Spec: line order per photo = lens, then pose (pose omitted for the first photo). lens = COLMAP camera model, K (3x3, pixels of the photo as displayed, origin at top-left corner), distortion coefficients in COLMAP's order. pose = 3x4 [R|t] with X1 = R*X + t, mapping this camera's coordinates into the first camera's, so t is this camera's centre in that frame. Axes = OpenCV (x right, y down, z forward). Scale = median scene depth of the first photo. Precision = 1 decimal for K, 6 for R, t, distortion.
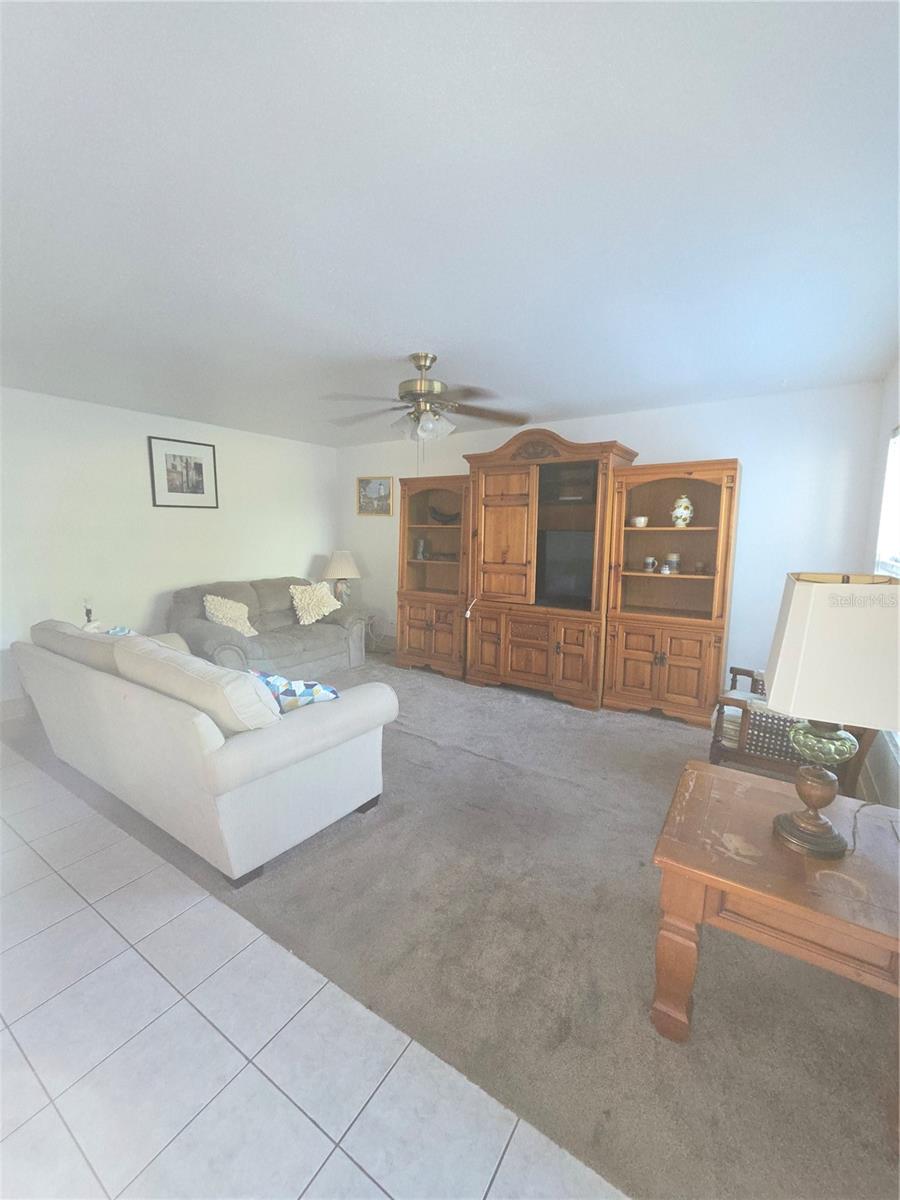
lens RADIAL K [[488.3, 0, 449.2], [0, 488.3, 601.6], [0, 0, 1]] dist [-0.001131, -0.000069]
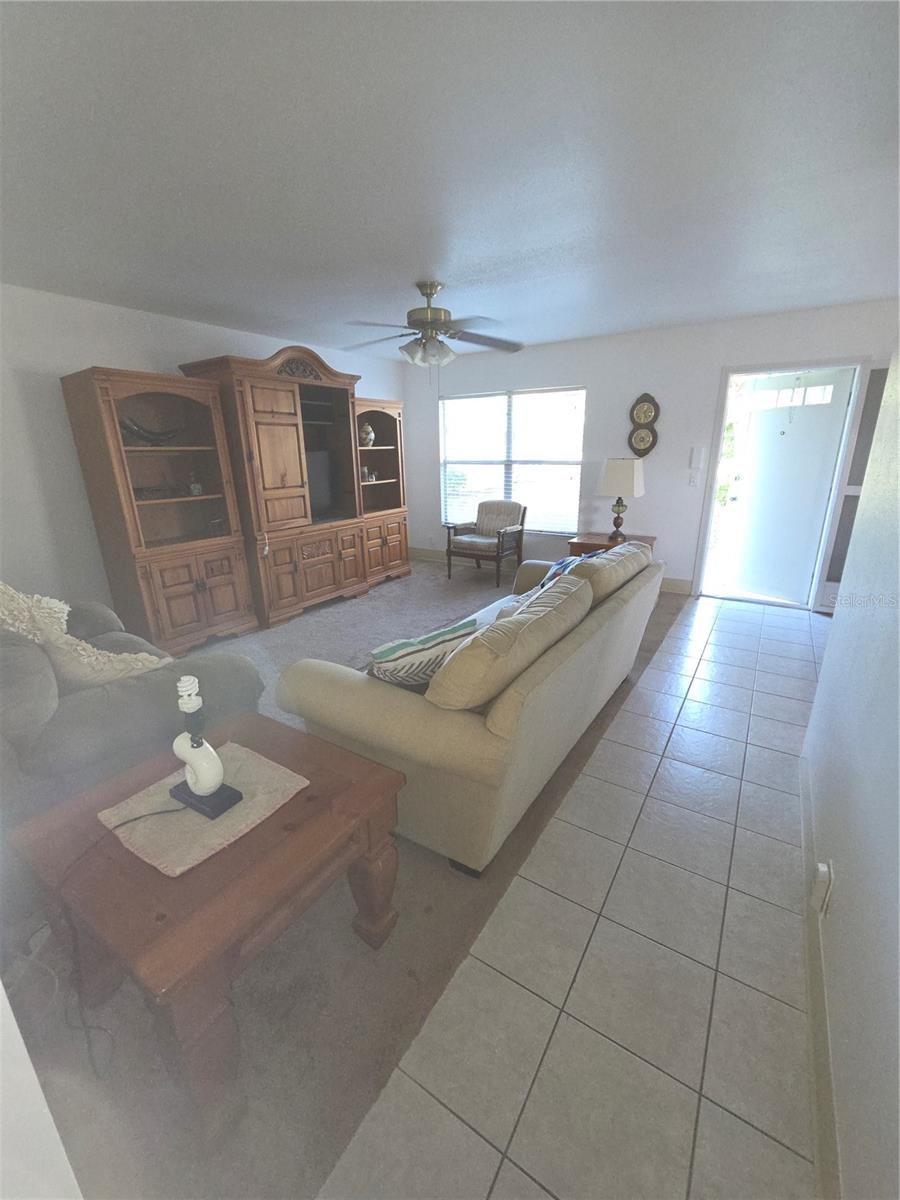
lens RADIAL K [[488.3, 0, 452.1], [0, 488.3, 599.0], [0, 0, 1]] dist [-0.001131, -0.000069]
pose [[-0.002981, -0.297648, 0.954671, -0.884839], [0.163796, 0.941636, 0.294096, -0.102086], [-0.986490, 0.157248, 0.045947, 0.681335]]
